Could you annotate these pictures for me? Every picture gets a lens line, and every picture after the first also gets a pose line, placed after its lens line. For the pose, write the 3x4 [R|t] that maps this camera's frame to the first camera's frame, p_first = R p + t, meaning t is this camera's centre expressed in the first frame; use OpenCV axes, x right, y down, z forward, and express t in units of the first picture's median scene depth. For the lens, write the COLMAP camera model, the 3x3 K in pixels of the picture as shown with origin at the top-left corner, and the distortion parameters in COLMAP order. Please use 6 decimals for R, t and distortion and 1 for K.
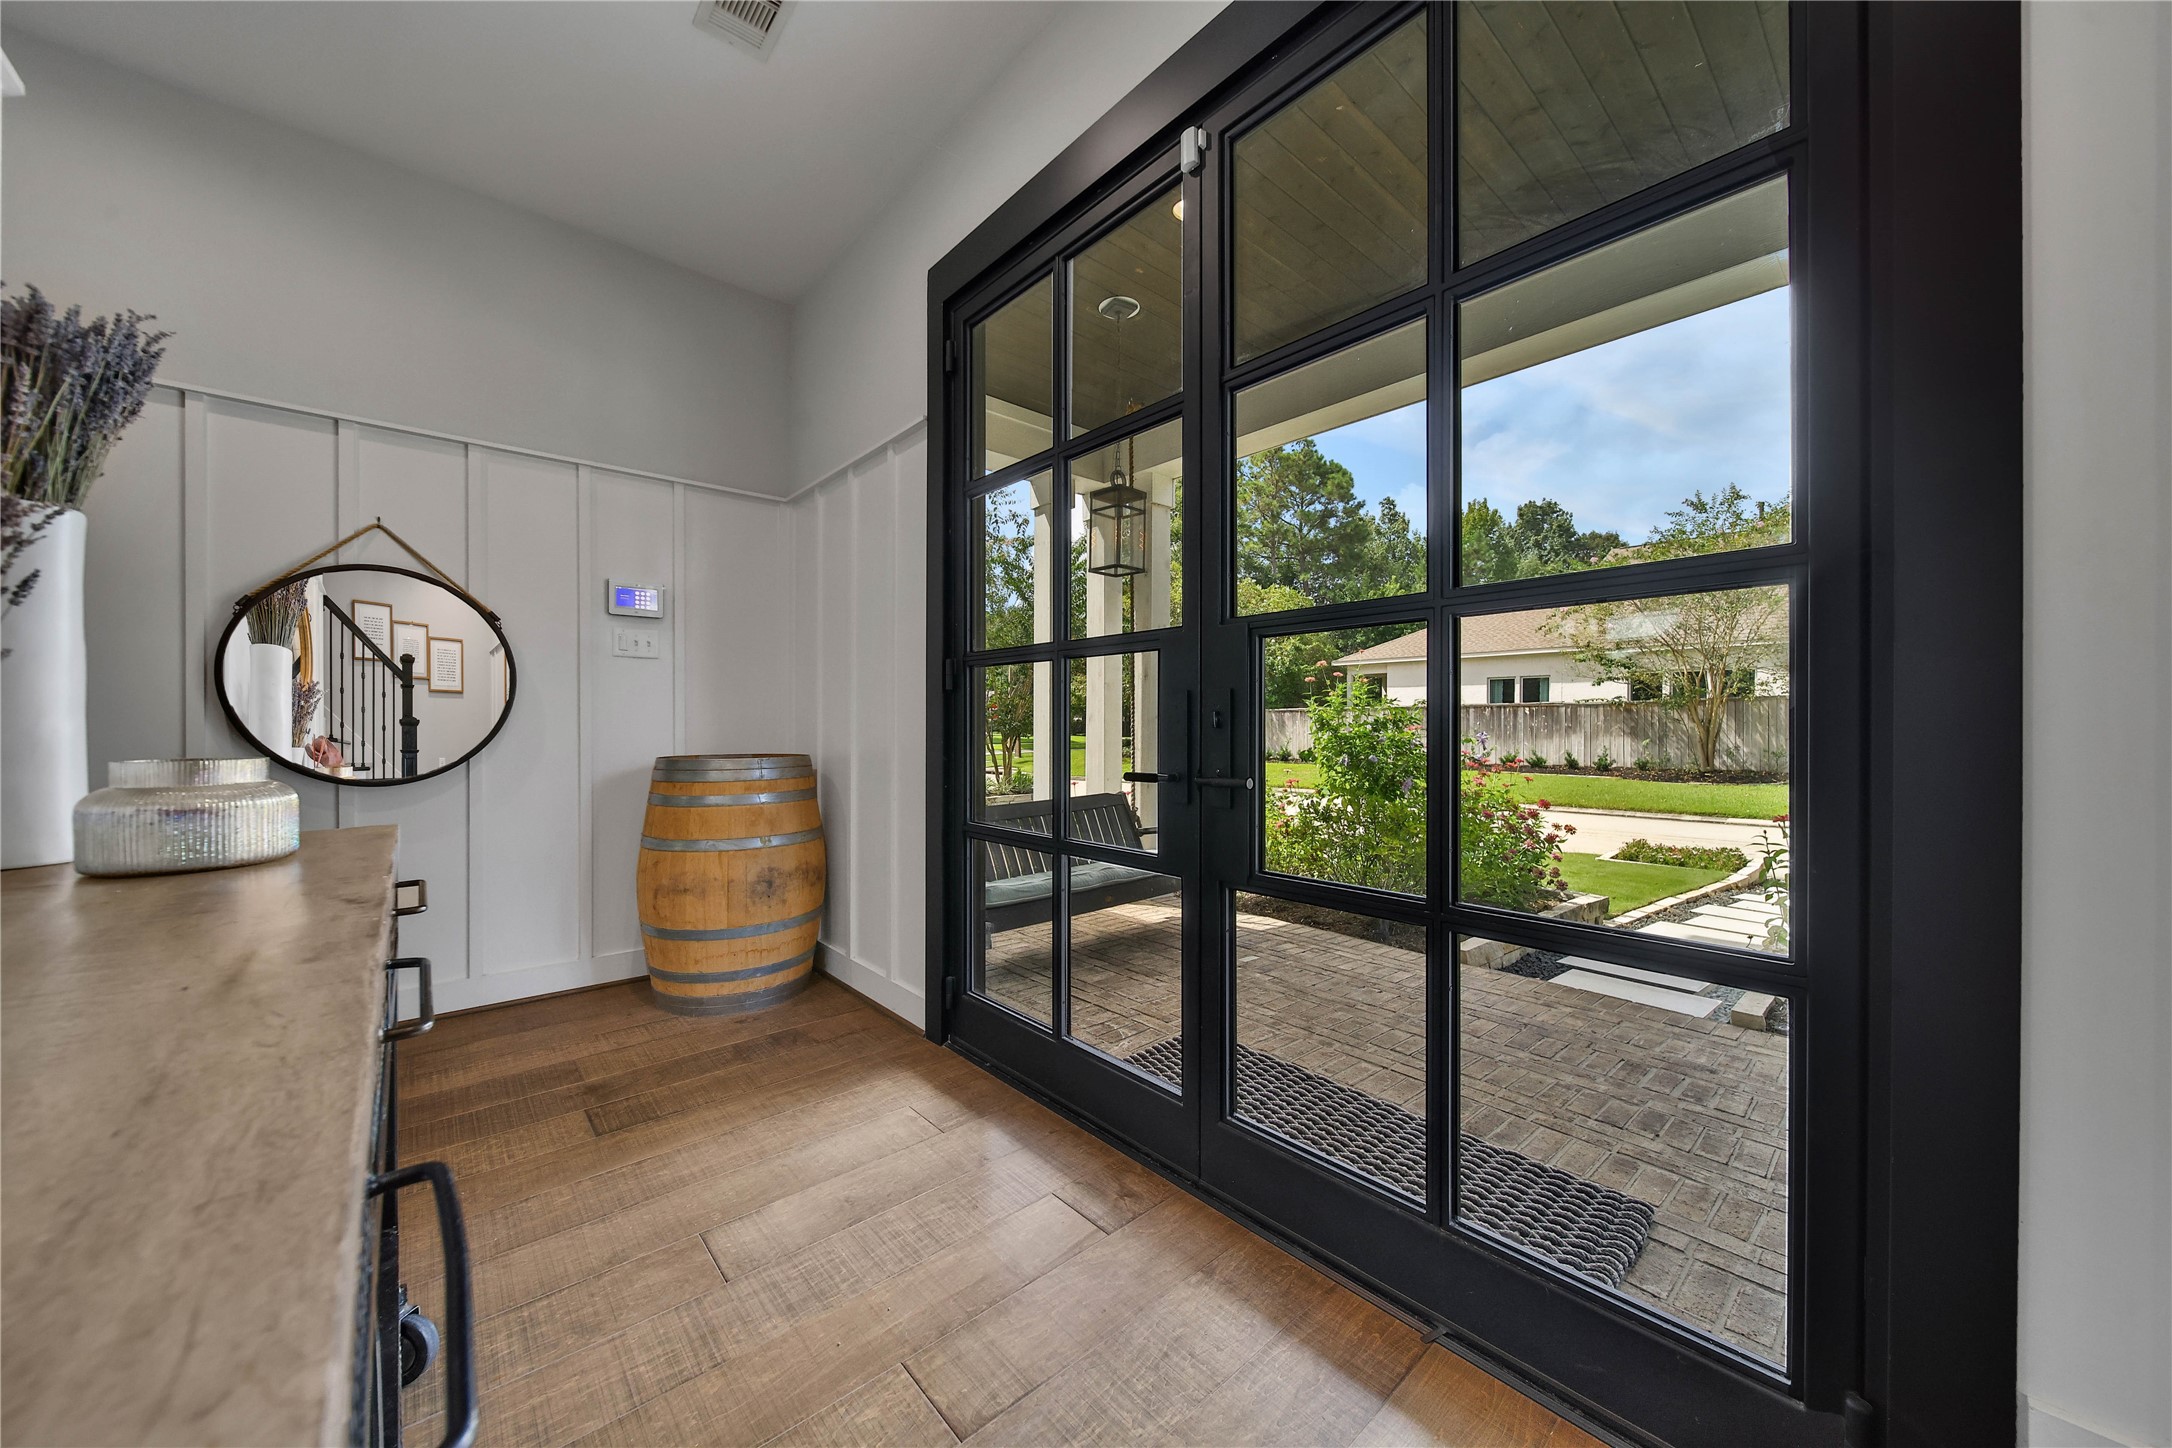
lens RADIAL K [[765.3, 0, 1072.5], [0, 765.3, 726.5], [0, 0, 1]] dist [0.000166, 0.000011]
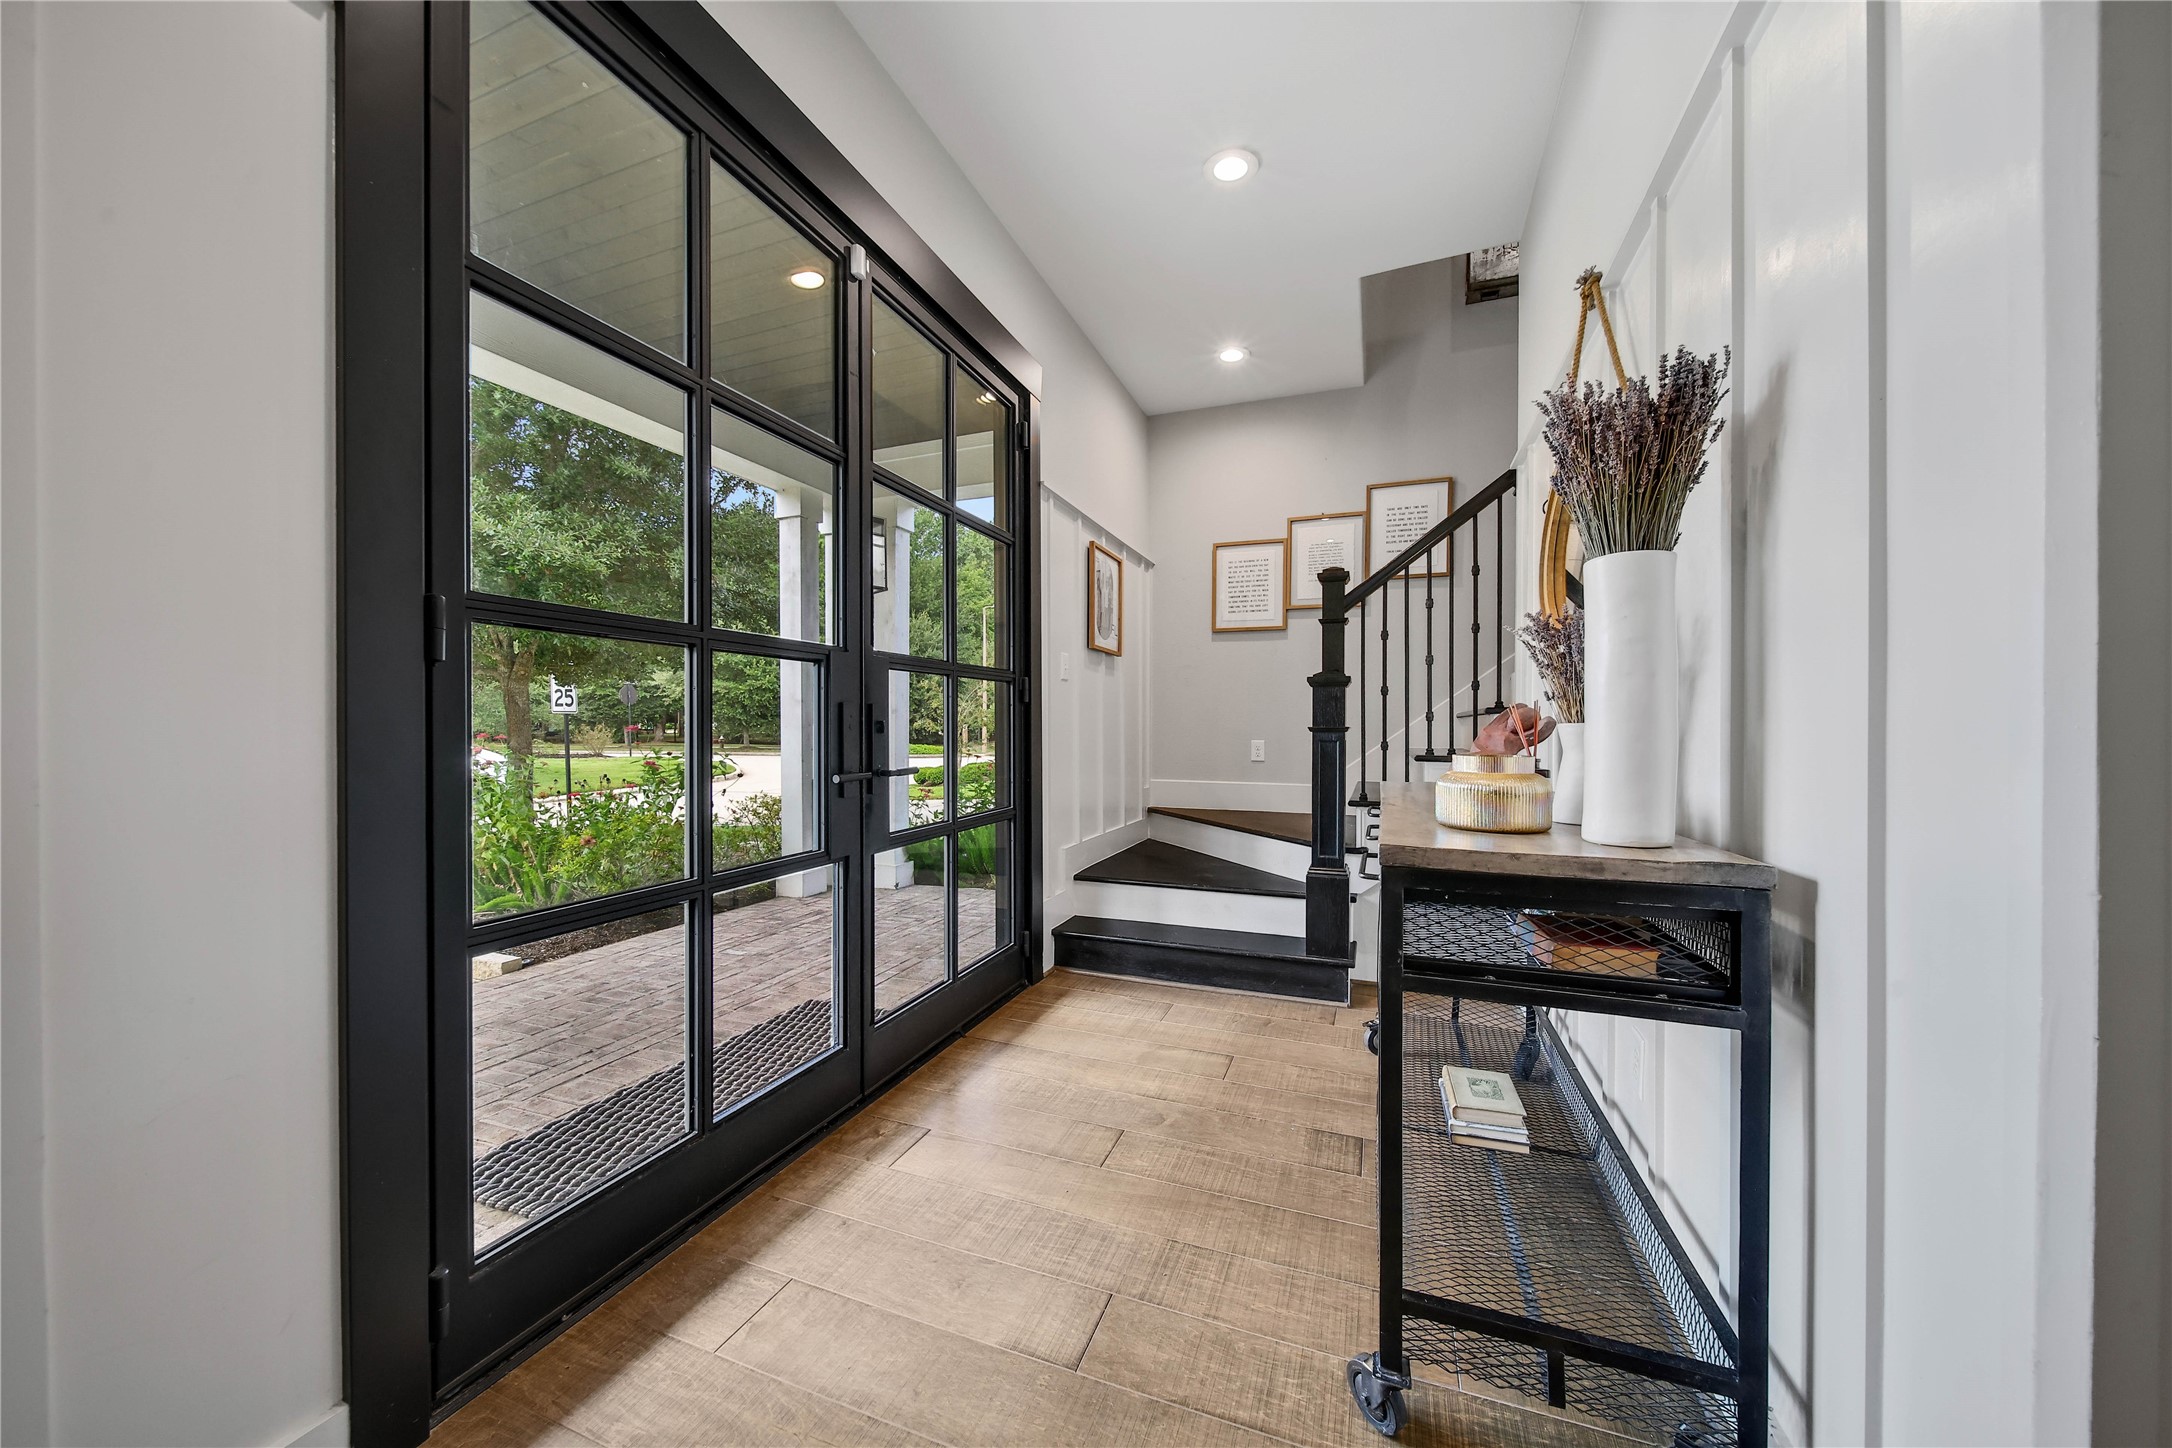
lens RADIAL K [[765.3, 0, 1072.5], [0, 765.3, 726.5], [0, 0, 1]] dist [0.000166, 0.000011]
pose [[-0.452363, -0.000355, 0.891834, -0.887044], [0.005781, 0.999978, 0.003330, -0.011044], [-0.891815, 0.006662, -0.452351, 1.005145]]
